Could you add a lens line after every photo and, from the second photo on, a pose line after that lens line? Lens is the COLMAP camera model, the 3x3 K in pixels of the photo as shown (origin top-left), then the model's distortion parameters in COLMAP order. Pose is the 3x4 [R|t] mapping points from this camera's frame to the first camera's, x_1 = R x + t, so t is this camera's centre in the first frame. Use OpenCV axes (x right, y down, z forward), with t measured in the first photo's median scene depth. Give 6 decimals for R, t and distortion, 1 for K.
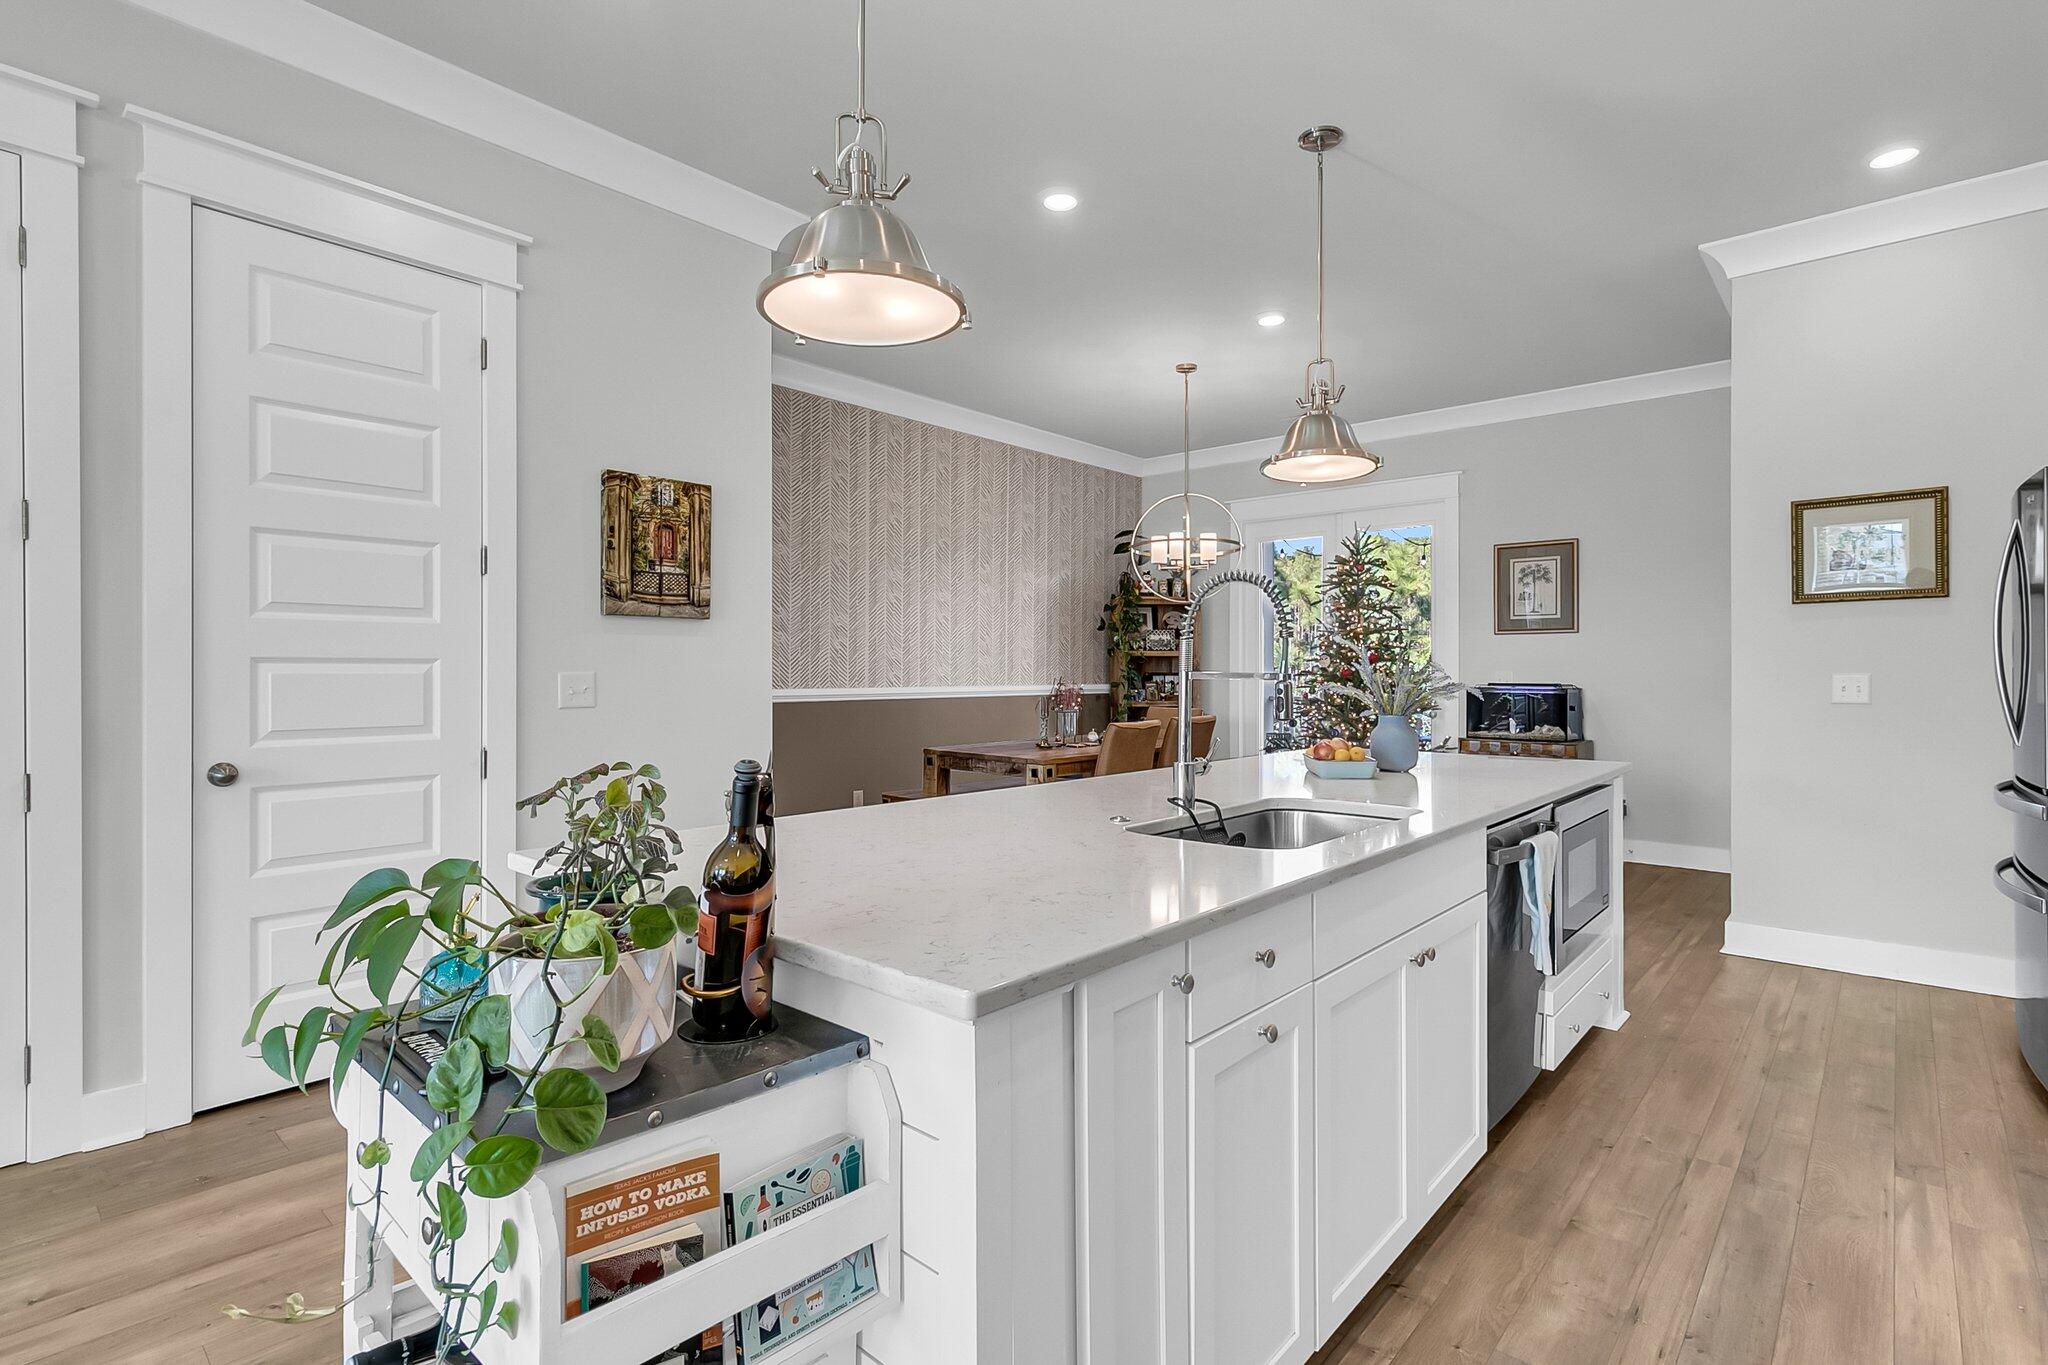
lens RADIAL K [[974.1, 0, 1037.2], [0, 974.1, 672.4], [0, 0, 1]] dist [0.002669, 0.000632]
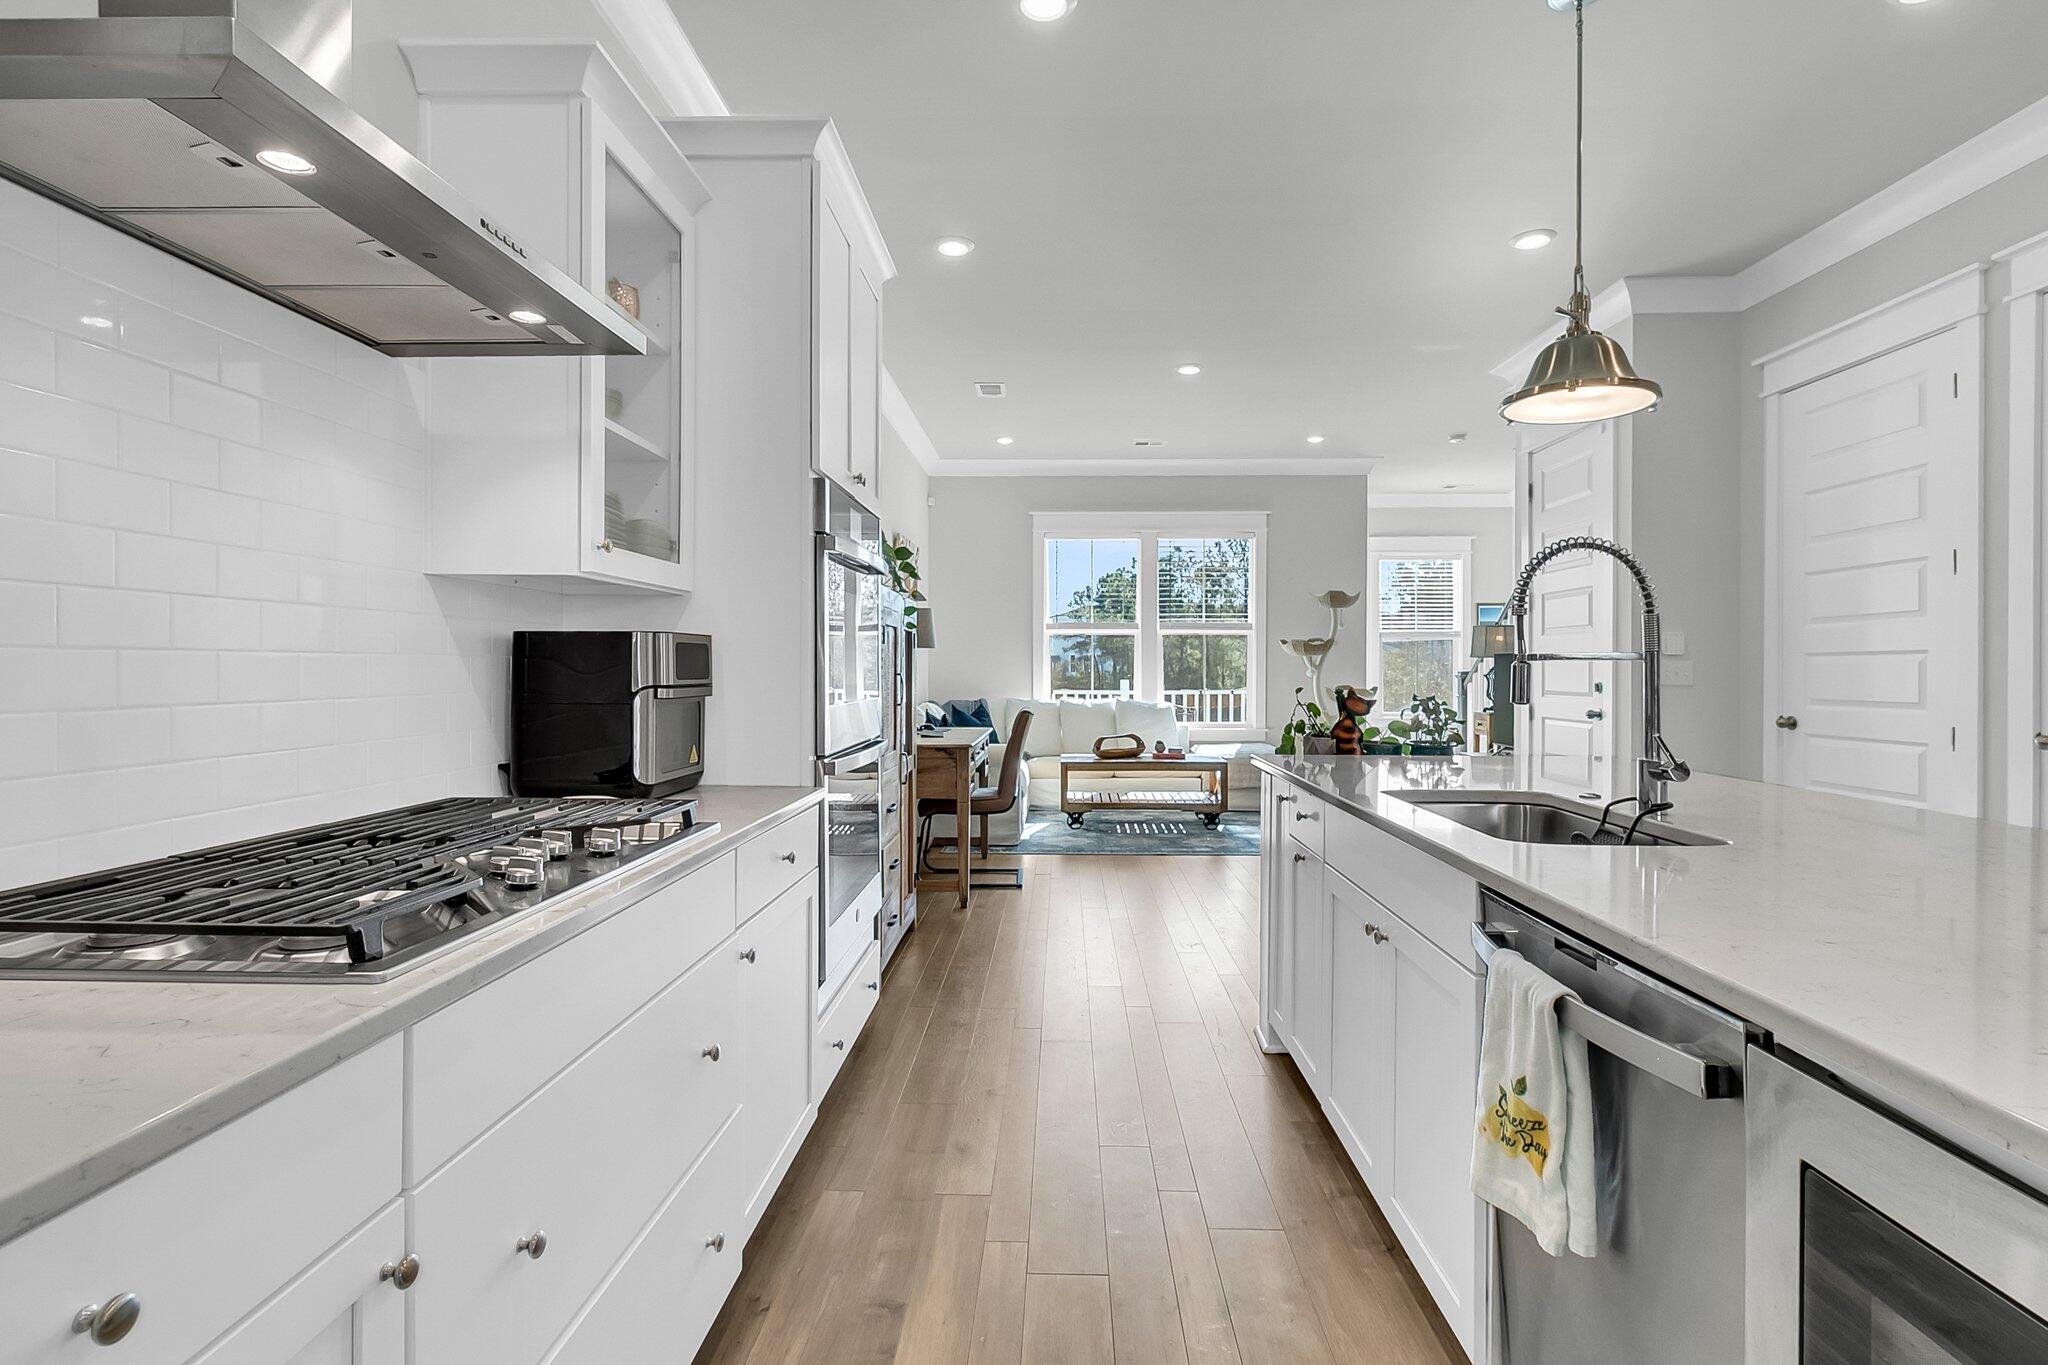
lens RADIAL K [[1012.2, 0, 1028.2], [0, 1012.2, 675.3], [0, 0, 1]] dist [-0.000685, 0.000101]
pose [[-0.771873, 0.002596, -0.635771, 0.400706], [-0.002388, 0.999973, 0.006983, 0.004997], [0.635772, 0.006908, -0.771846, 0.471824]]
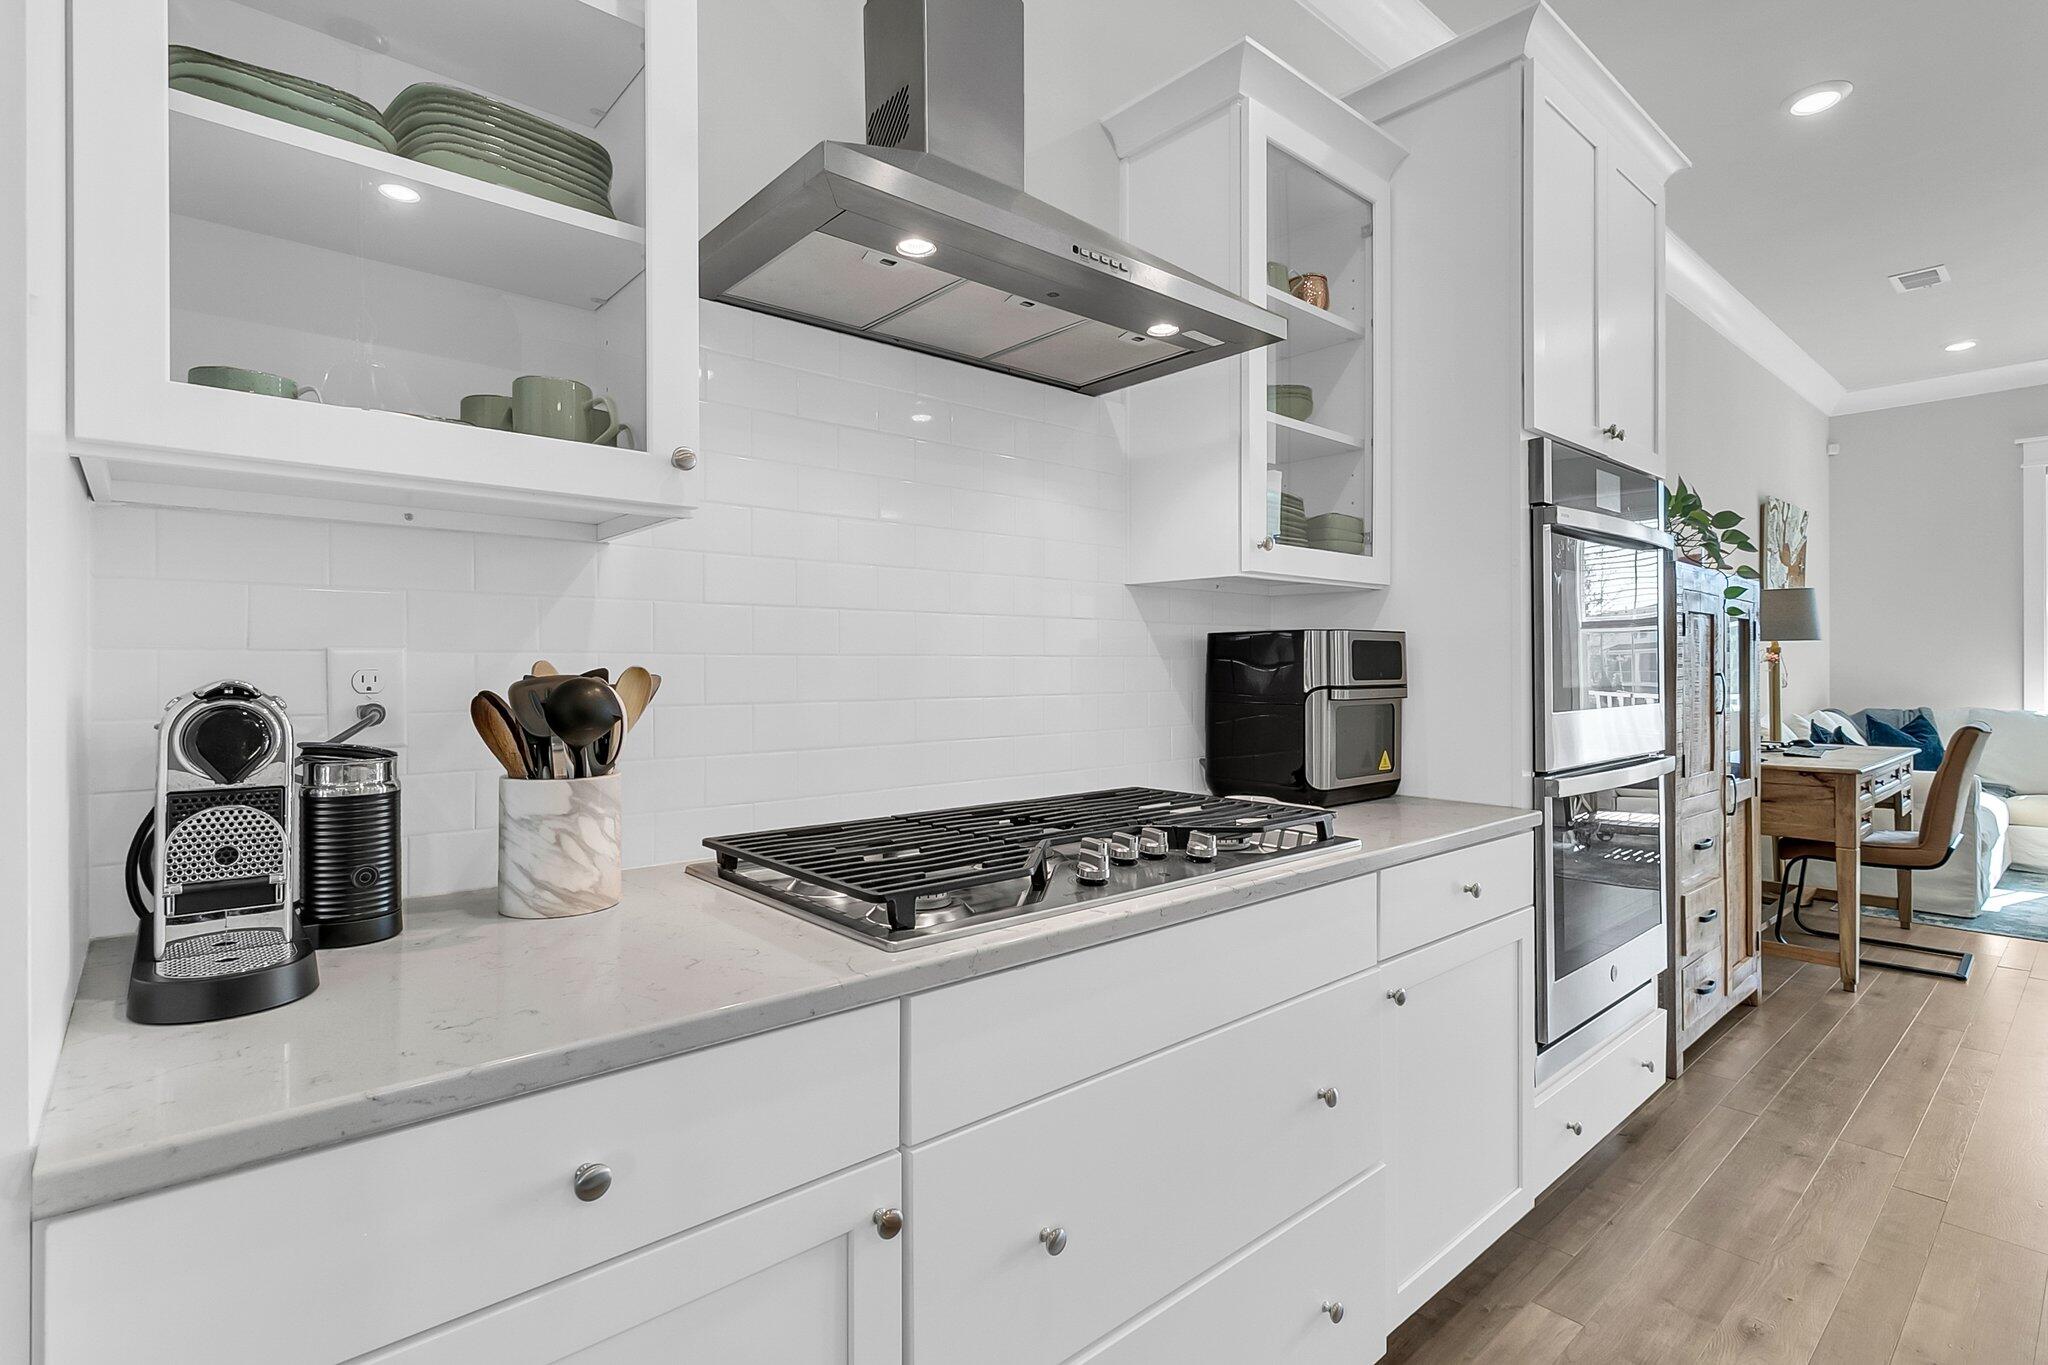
lens RADIAL K [[981.0, 0, 1019.7], [0, 981.0, 670.1], [0, 0, 1]] dist [0.000532, 0.000830]
pose [[-0.991537, 0.002604, 0.129800, 0.338646], [0.002872, 0.999994, 0.001872, 0.005153], [-0.129794, 0.002228, -0.991538, 0.453186]]
